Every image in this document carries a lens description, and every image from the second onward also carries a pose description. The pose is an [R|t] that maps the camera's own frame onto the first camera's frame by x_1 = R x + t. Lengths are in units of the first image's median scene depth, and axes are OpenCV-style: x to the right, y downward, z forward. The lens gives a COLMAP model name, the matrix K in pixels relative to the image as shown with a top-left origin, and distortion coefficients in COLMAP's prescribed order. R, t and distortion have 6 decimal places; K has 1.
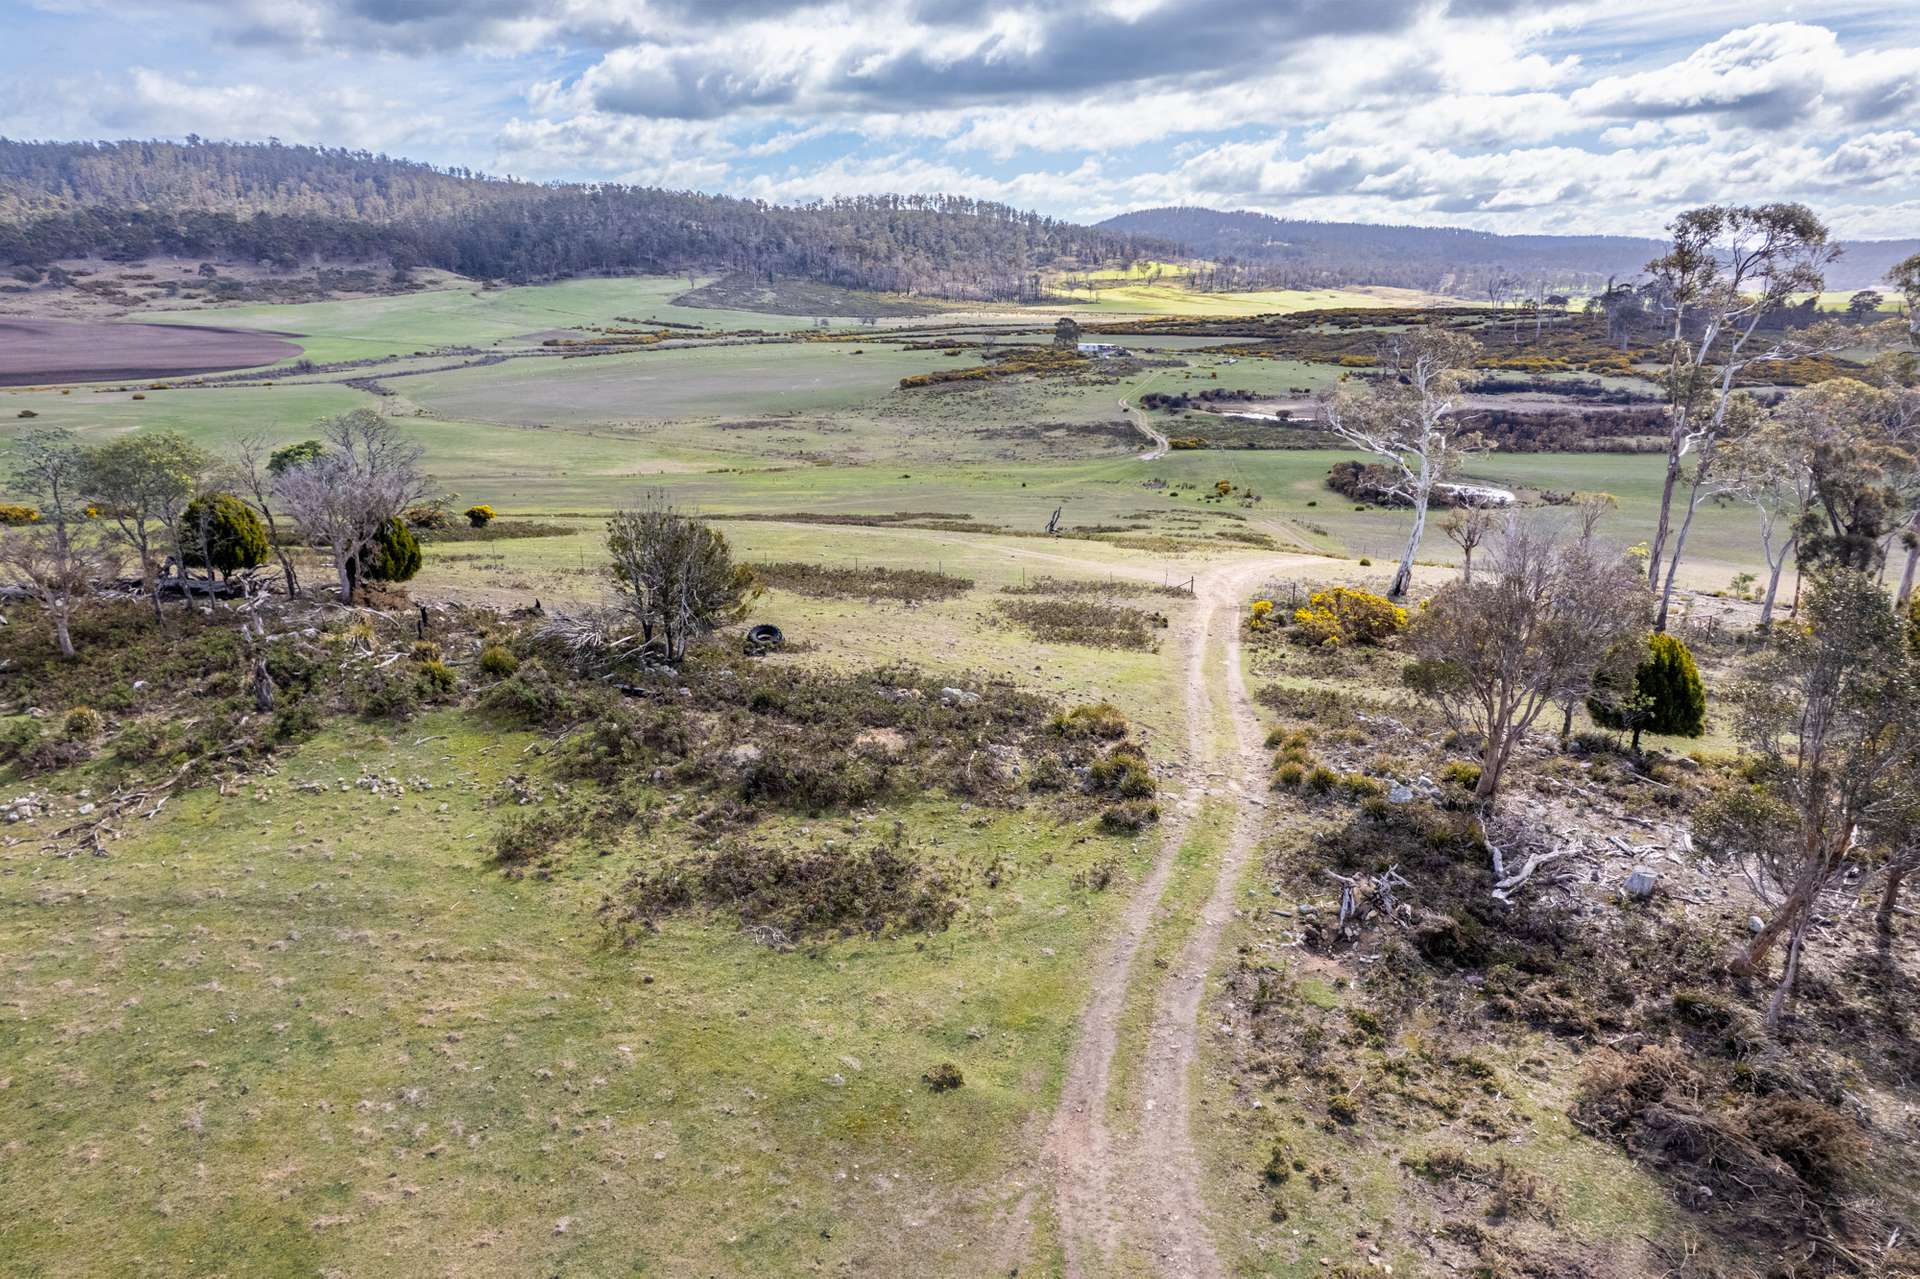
lens RADIAL K [[1227.2, 0, 951.8], [0, 1227.2, 652.4], [0, 0, 1]] dist [-0.071789, 0.061844]
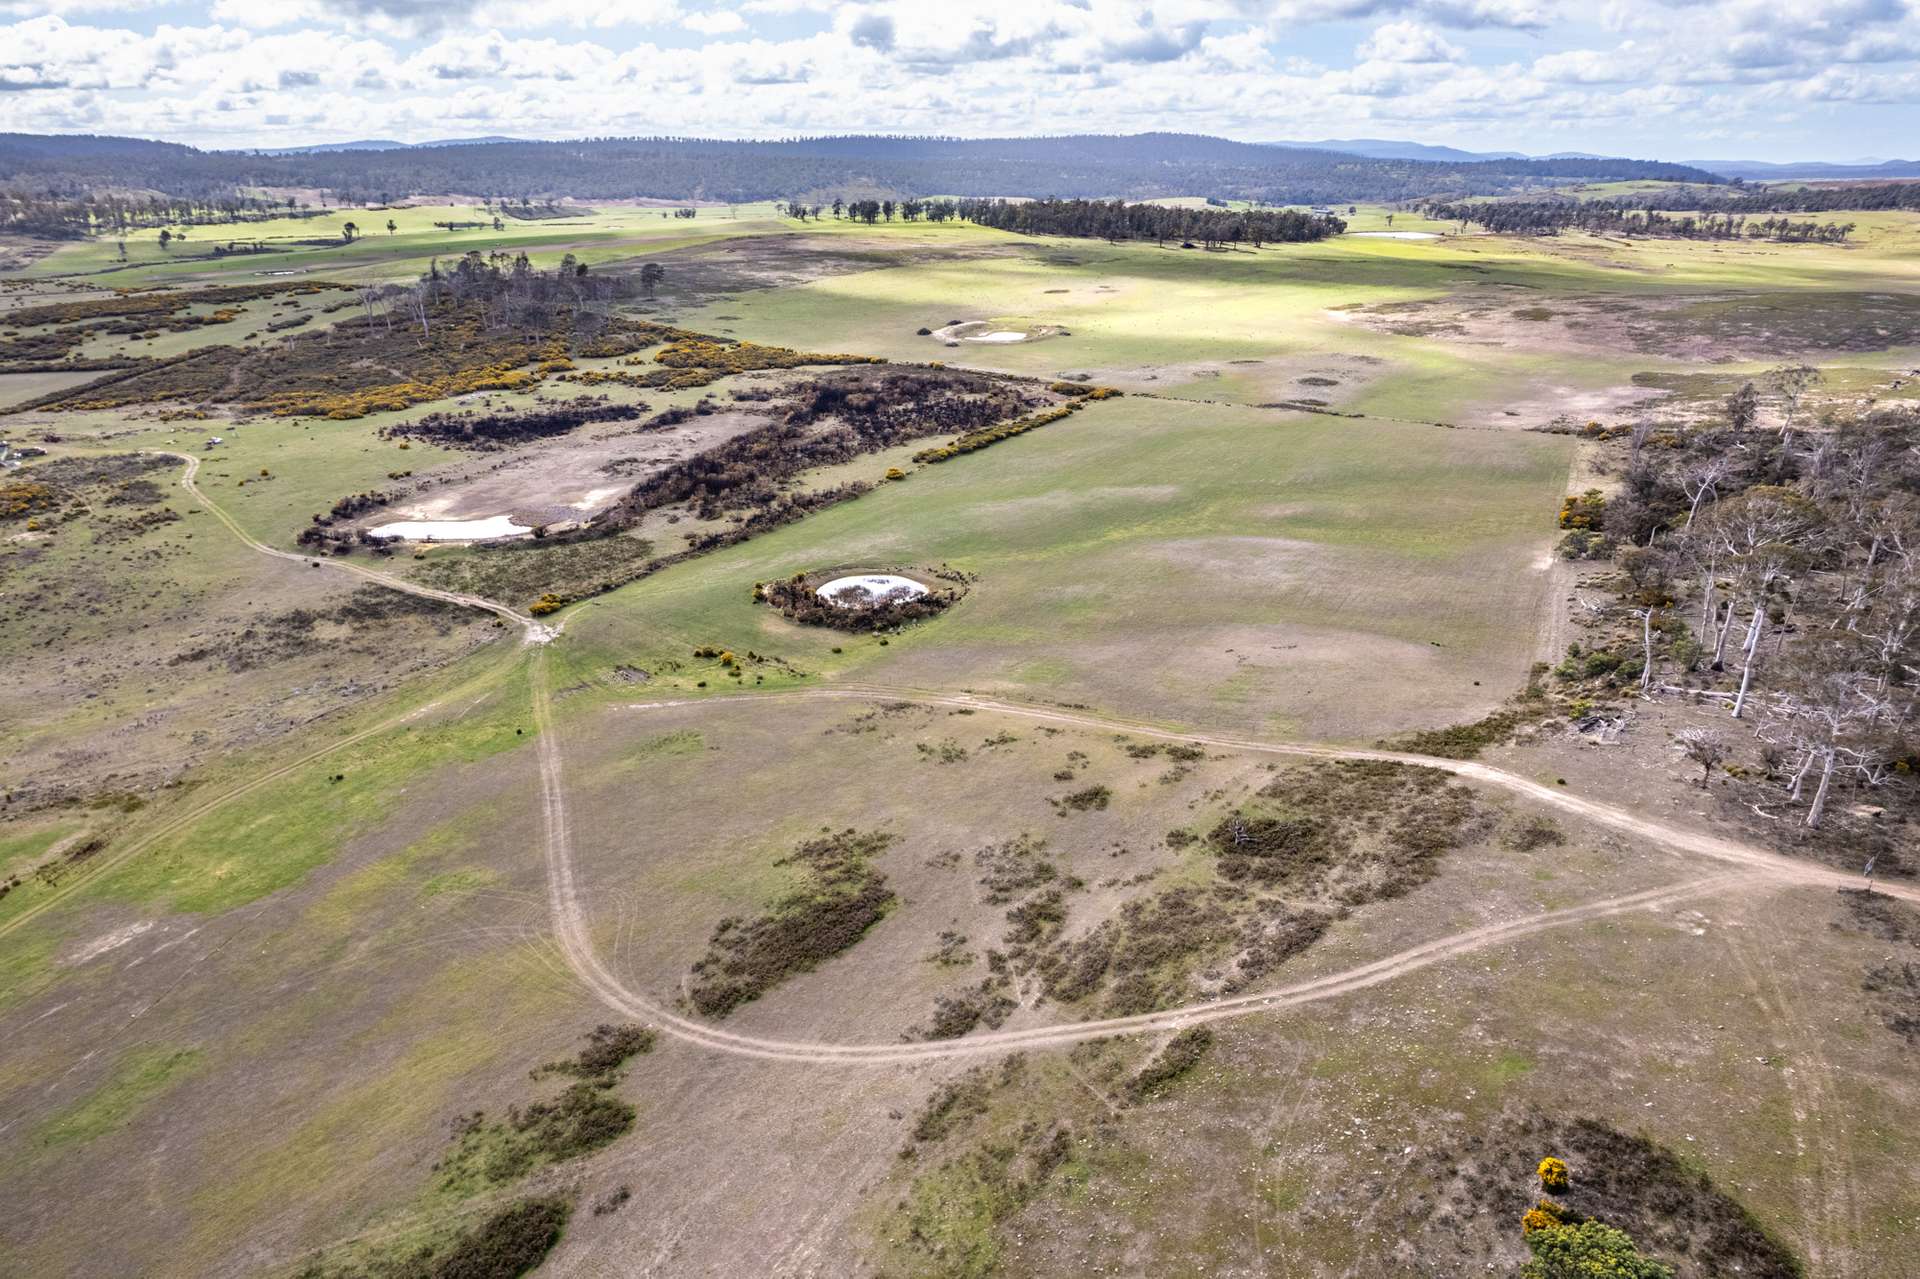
lens RADIAL K [[1231.6, 0, 952.1], [0, 1231.6, 643.7], [0, 0, 1]] dist [-0.074554, 0.066978]
pose [[0.475615, -0.328860, 0.815869, -0.117622], [0.270005, 0.937294, 0.220403, -0.077540], [-0.837191, 0.115462, 0.534585, 0.086657]]
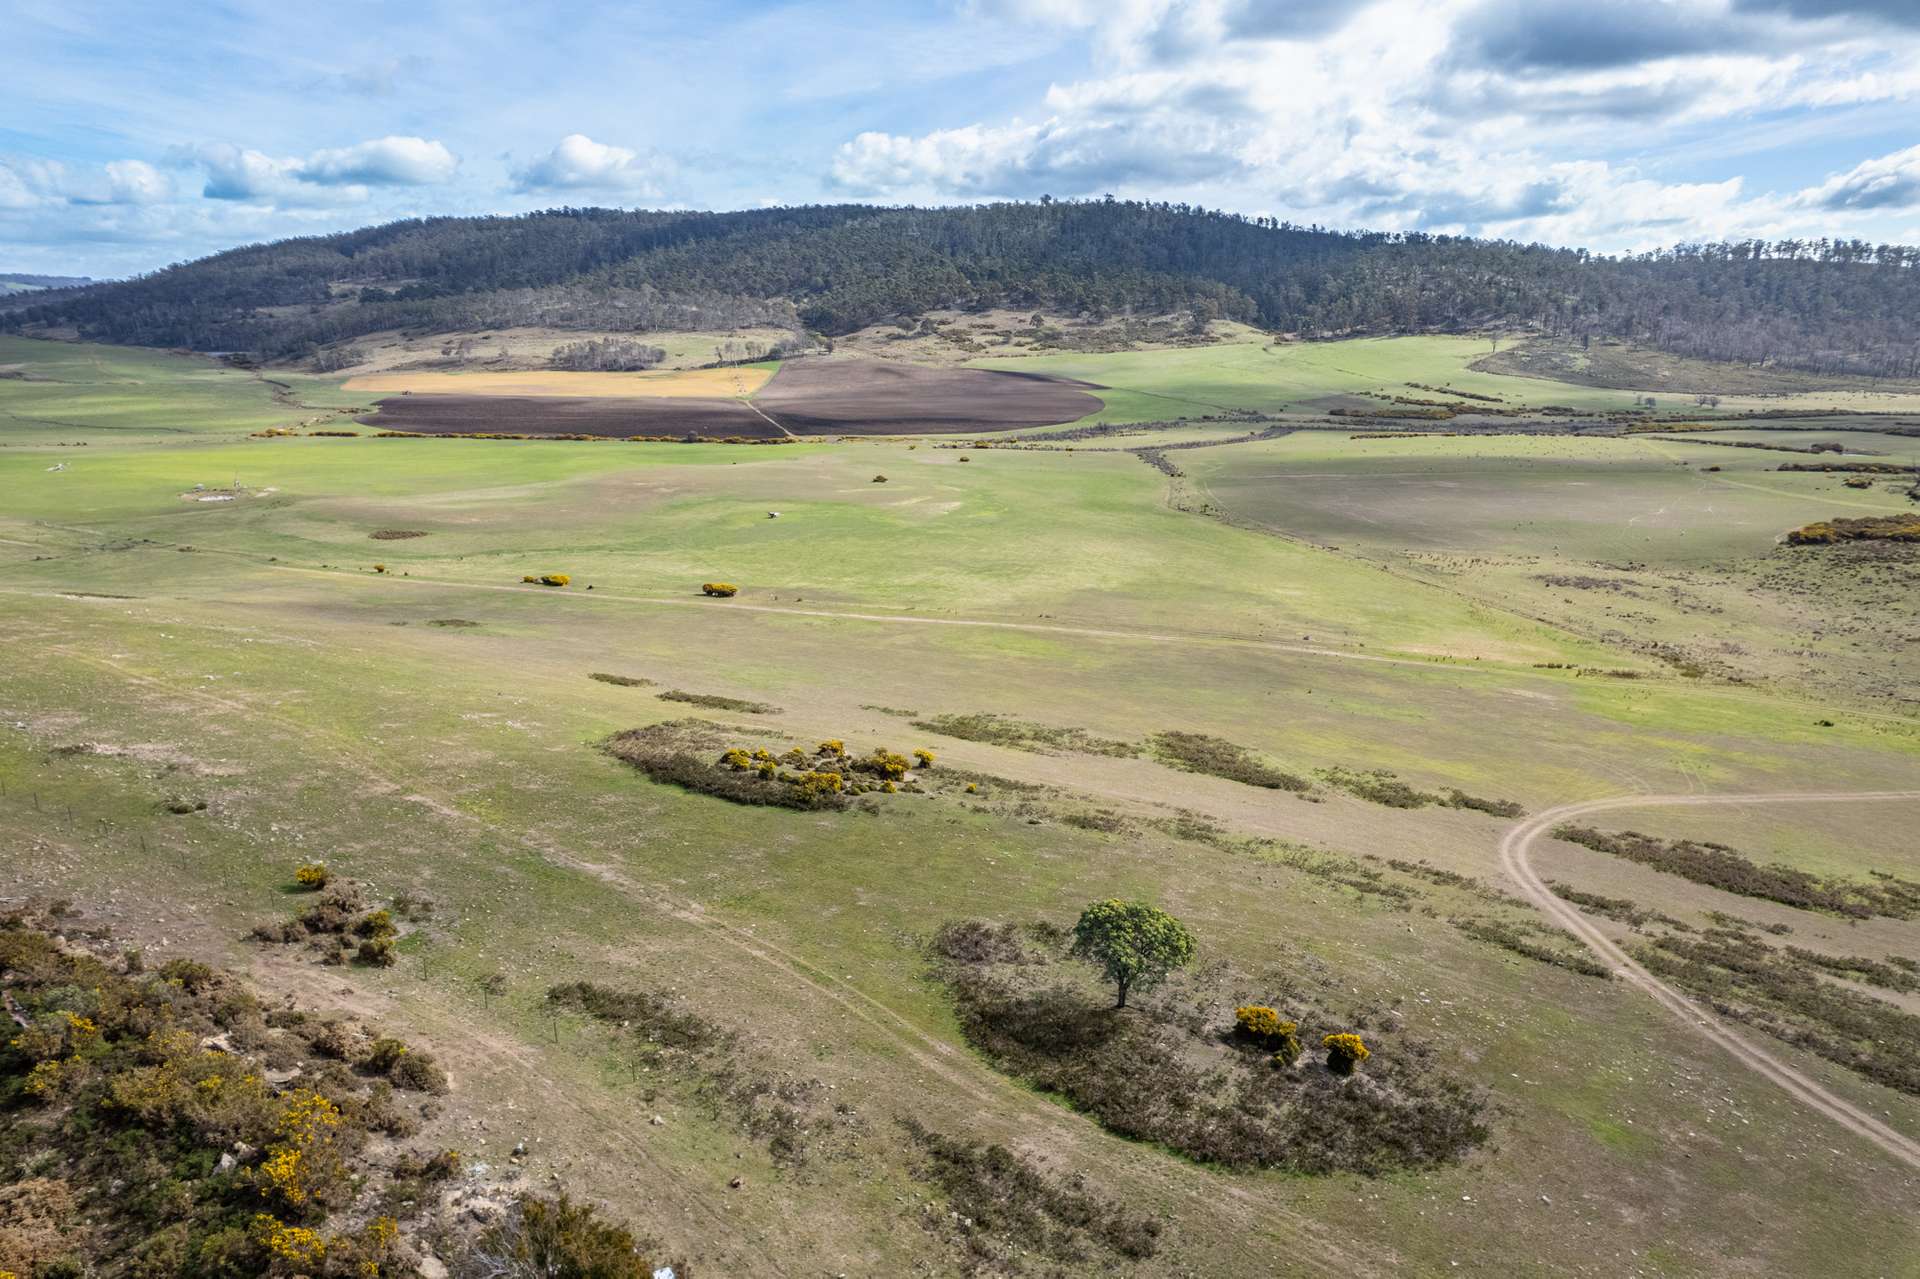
lens RADIAL K [[1231.6, 0, 952.1], [0, 1231.6, 643.7], [0, 0, 1]] dist [-0.074554, 0.066978]
pose [[0.825743, 0.155878, -0.542080, -0.024061], [-0.175157, 0.984406, 0.016257, -0.031078], [0.536161, 0.081525, 0.840169, 0.030032]]
